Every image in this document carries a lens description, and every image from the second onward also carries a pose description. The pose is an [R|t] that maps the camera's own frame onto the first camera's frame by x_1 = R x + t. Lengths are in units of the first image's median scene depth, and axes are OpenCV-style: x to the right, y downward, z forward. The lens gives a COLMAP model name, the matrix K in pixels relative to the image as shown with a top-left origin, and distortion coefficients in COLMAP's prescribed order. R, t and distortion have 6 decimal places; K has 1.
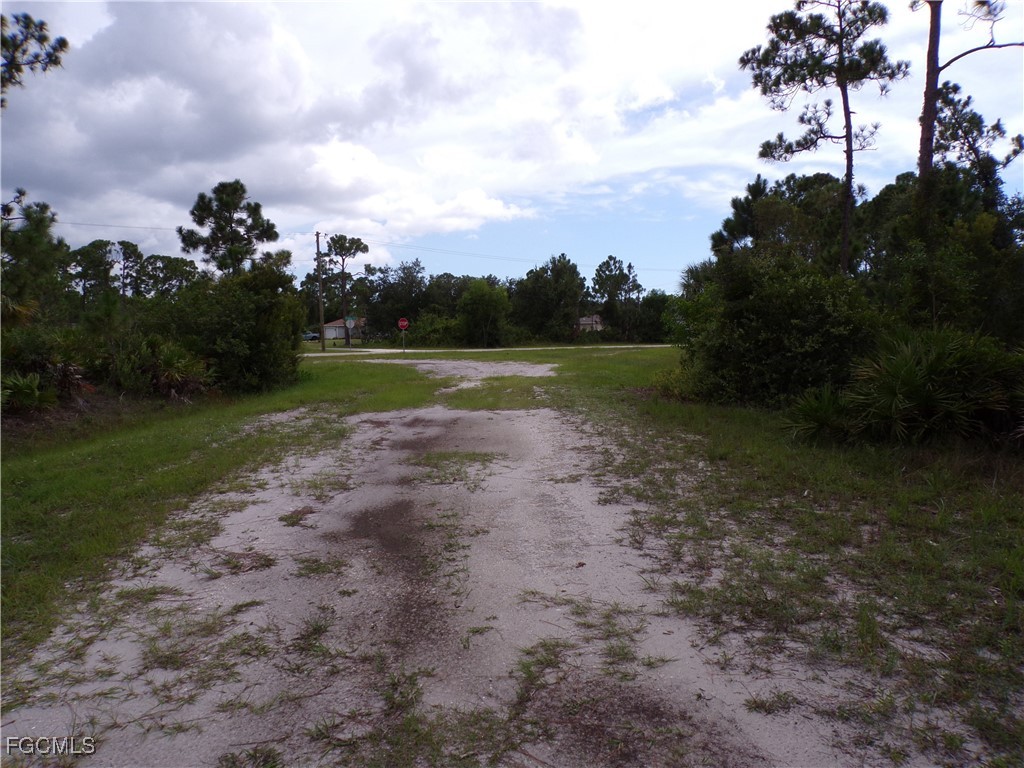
lens RADIAL K [[693.4, 0, 512.7], [0, 693.4, 386.6], [0, 0, 1]] dist [-0.012019, 0.009524]
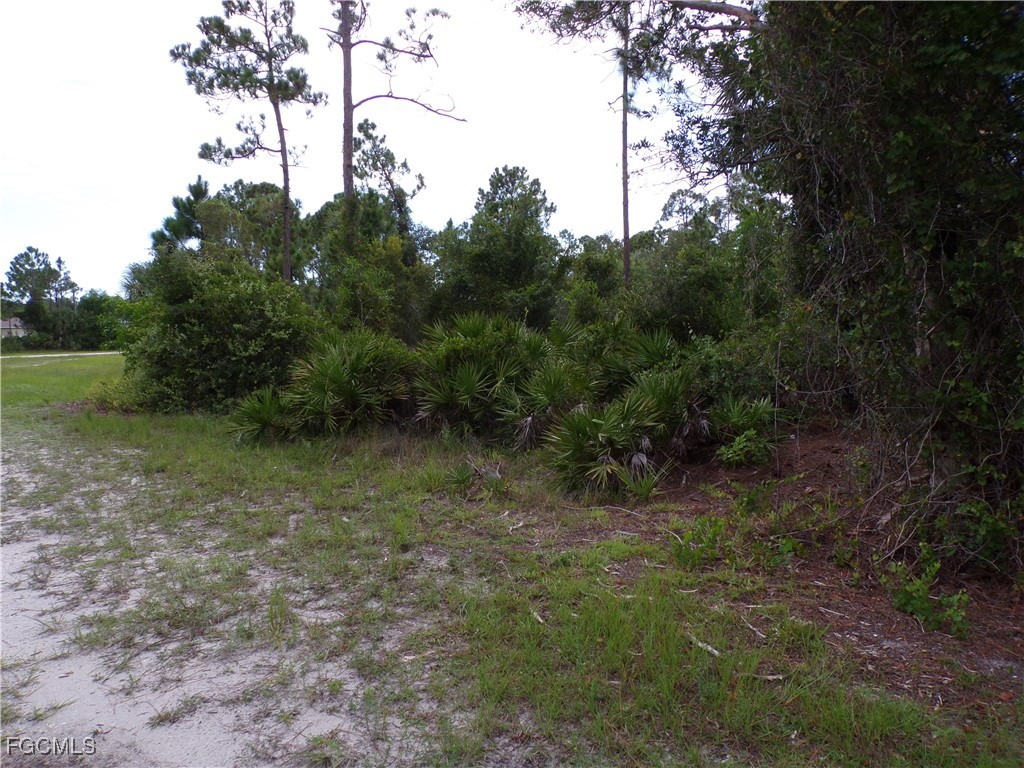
lens RADIAL K [[693.4, 0, 512.0], [0, 693.4, 383.1], [0, 0, 1]] dist [-0.012019, 0.009524]
pose [[0.741032, -0.053526, 0.669333, 0.030521], [0.060889, 0.998067, 0.012403, 0.001692], [-0.668703, 0.031565, 0.742859, -0.023792]]
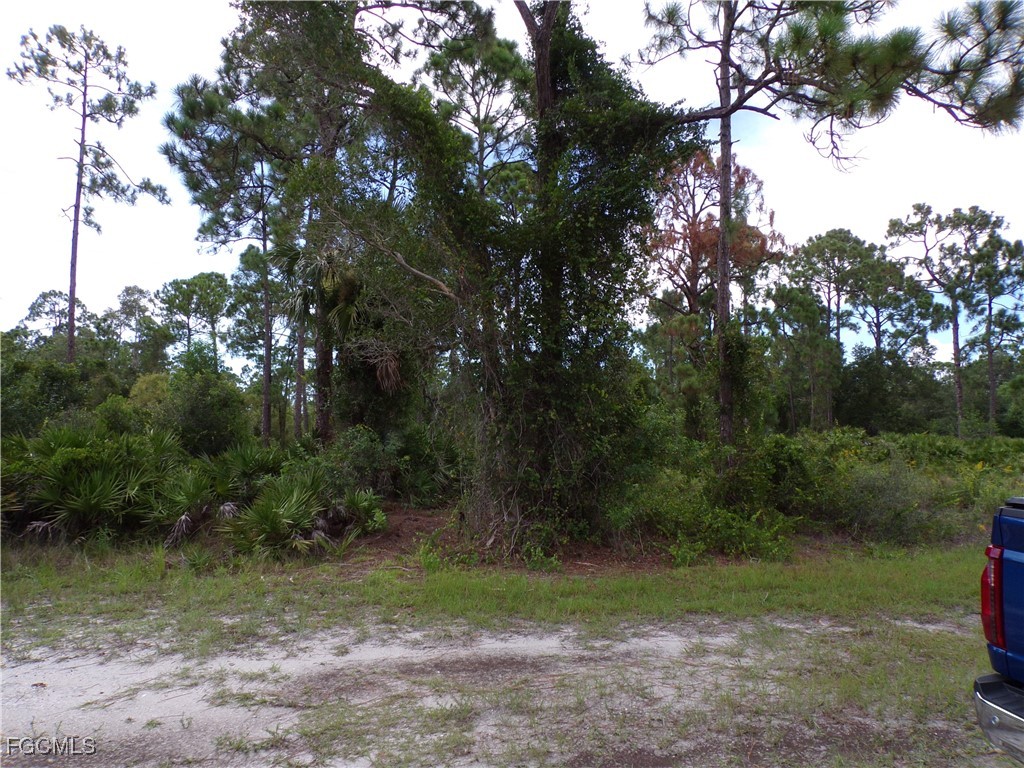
lens RADIAL K [[693.4, 0, 511.9], [0, 693.4, 384.4], [0, 0, 1]] dist [-0.012019, 0.009524]
pose [[-0.056625, 0.094185, 0.993943, -0.500734], [0.070751, 0.993416, -0.090105, -0.012568], [-0.995885, 0.065220, -0.062916, 0.206582]]
